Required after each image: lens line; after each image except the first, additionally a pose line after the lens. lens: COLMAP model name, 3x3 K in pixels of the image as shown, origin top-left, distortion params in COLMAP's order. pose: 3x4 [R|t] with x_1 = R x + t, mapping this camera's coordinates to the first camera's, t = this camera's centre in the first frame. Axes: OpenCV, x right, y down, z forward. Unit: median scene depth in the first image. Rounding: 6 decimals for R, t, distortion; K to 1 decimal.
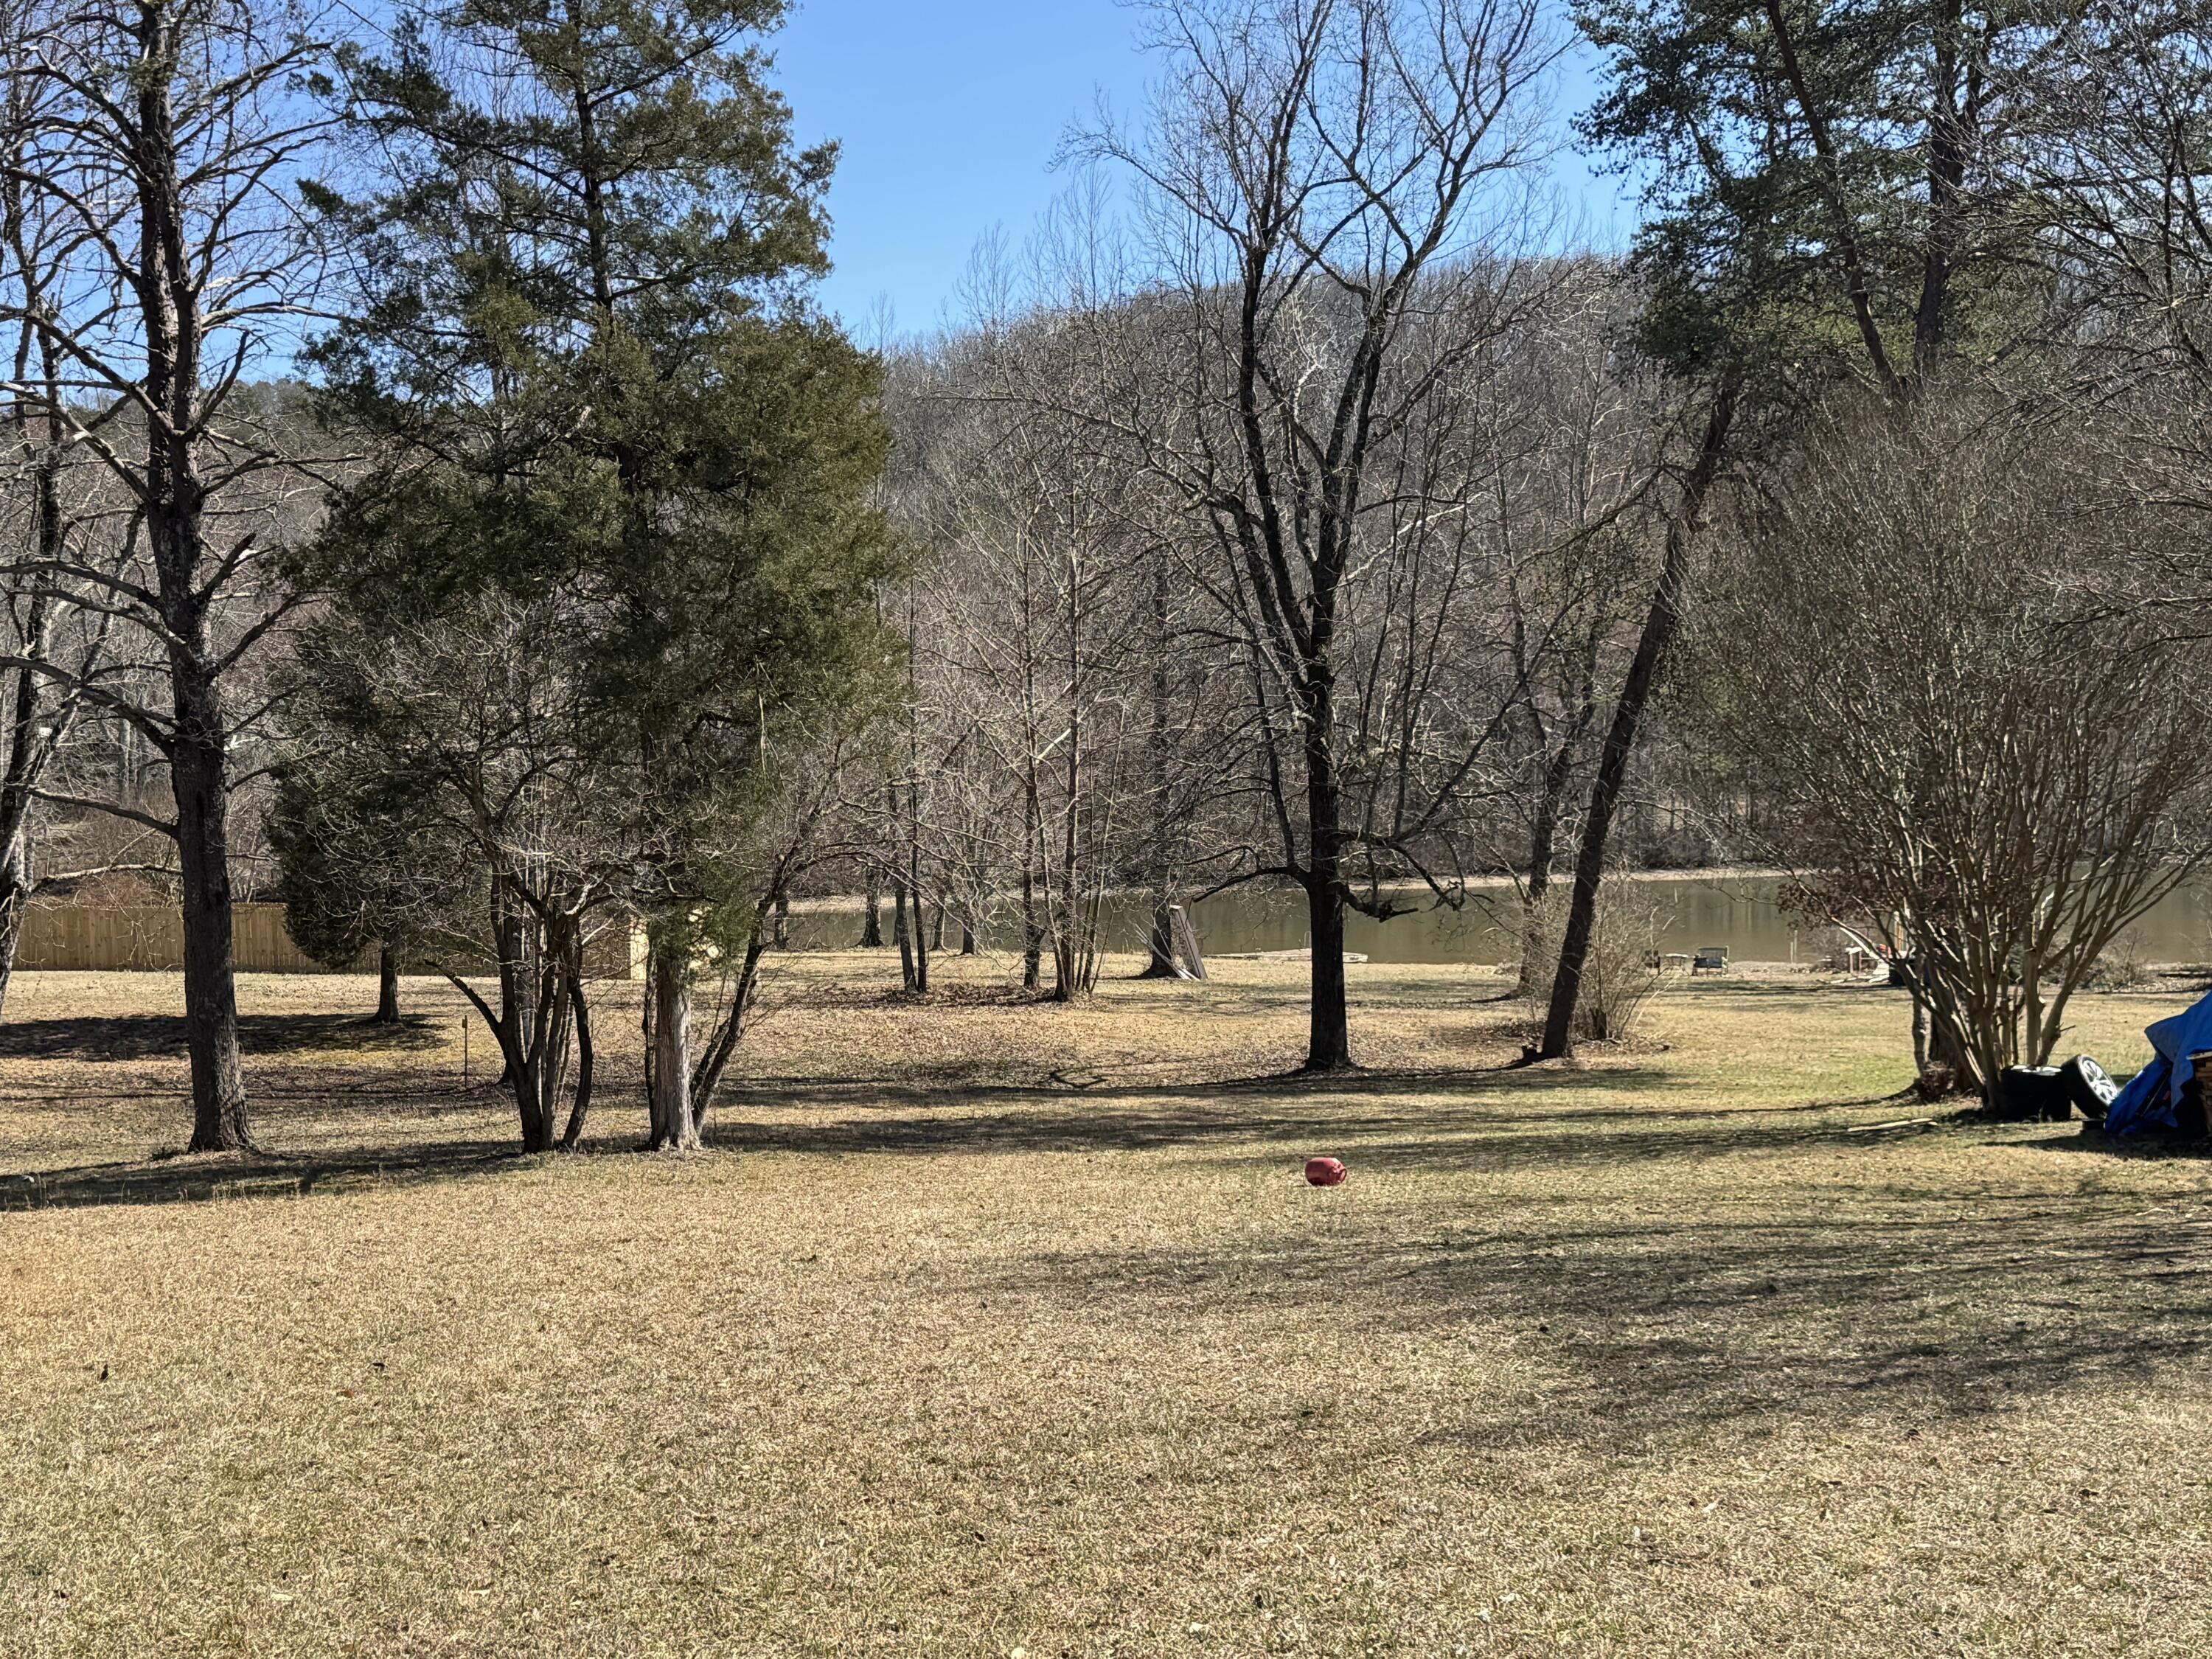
lens RADIAL K [[2988.1, 0, 1106.0], [0, 2988.1, 829.5], [0, 0, 1]] dist [0.190768, 0.003640]
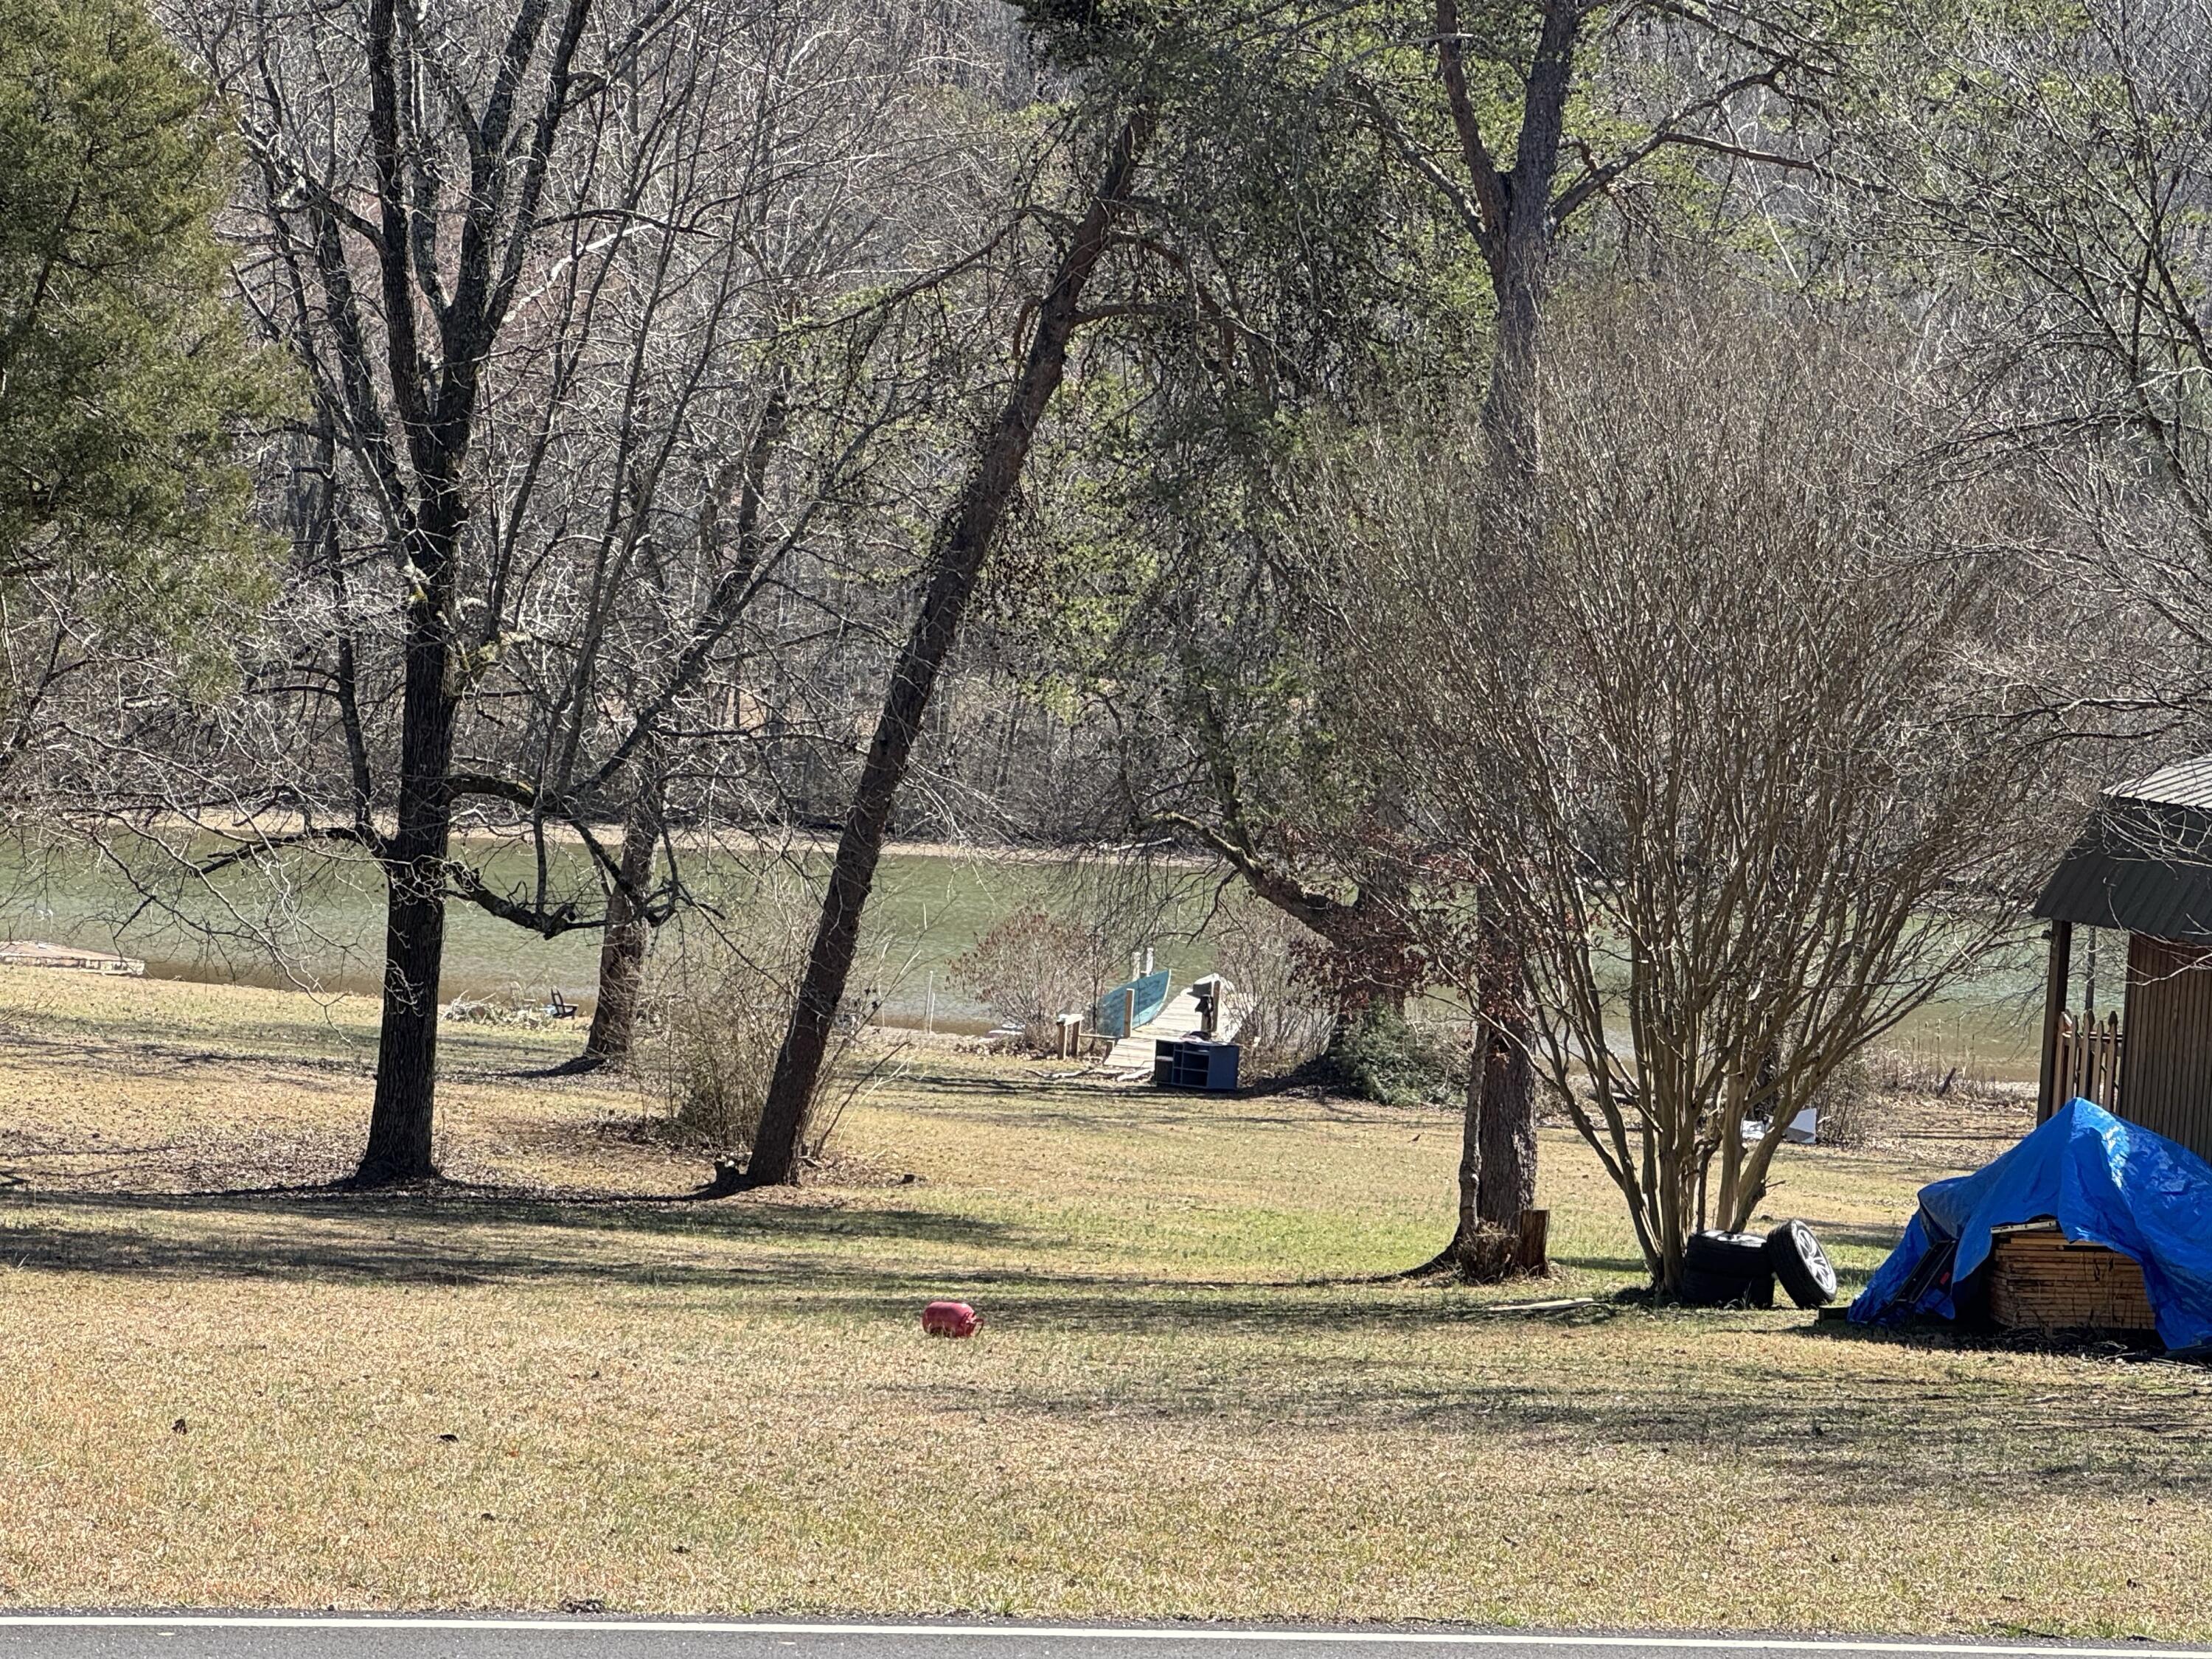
lens RADIAL K [[6310.6, 0, 1106.0], [0, 6310.6, 829.5], [0, 0, 1]] dist [-0.088525, -0.617945]
pose [[0.958689, 0.077052, 0.273823, -0.187550], [-0.082558, 0.996549, 0.008624, -0.013791], [-0.272213, -0.030874, 0.961741, -0.293992]]
